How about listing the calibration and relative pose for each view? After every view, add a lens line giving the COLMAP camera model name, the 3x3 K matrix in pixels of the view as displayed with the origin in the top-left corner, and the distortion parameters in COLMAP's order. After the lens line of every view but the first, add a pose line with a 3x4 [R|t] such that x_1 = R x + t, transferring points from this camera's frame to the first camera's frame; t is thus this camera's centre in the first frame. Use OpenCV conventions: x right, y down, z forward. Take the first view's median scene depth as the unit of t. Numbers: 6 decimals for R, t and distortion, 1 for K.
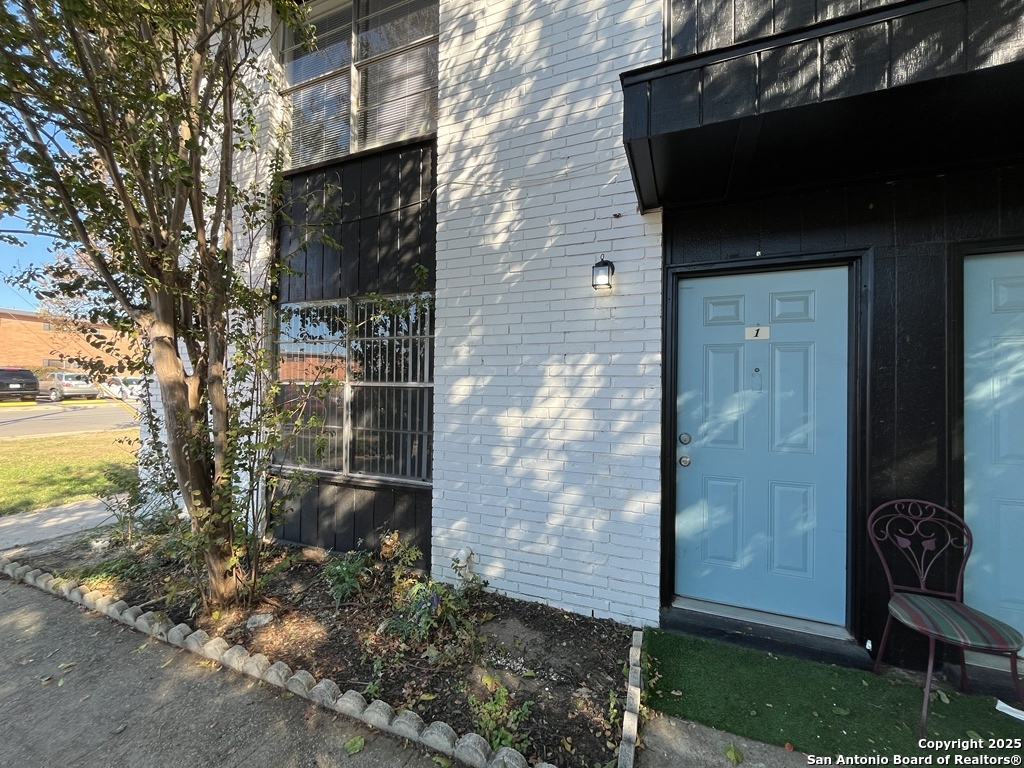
lens RADIAL K [[412.5, 0, 515.4], [0, 412.5, 385.8], [0, 0, 1]] dist [-0.002764, -0.000389]
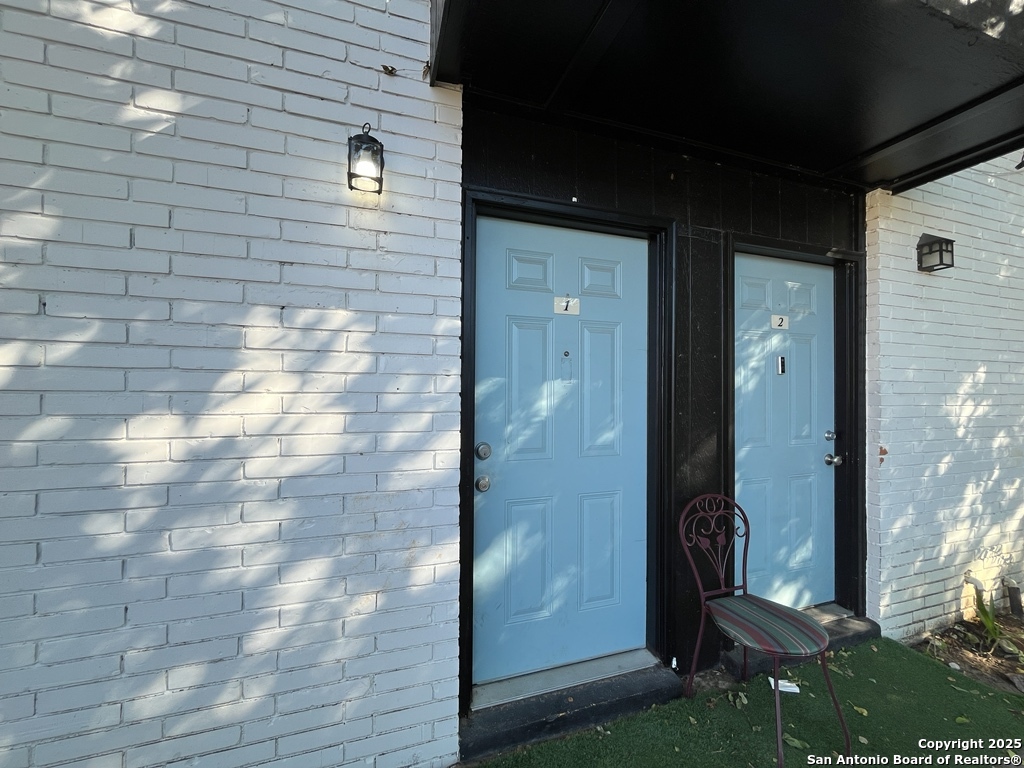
lens RADIAL K [[412.5, 0, 515.4], [0, 412.5, 385.8], [0, 0, 1]] dist [-0.002764, -0.000389]
pose [[0.764244, 0.000214, 0.644927, 0.013893], [0.001102, 0.999998, -0.001638, 0.023157], [-0.644926, 0.001962, 0.764243, 0.465182]]
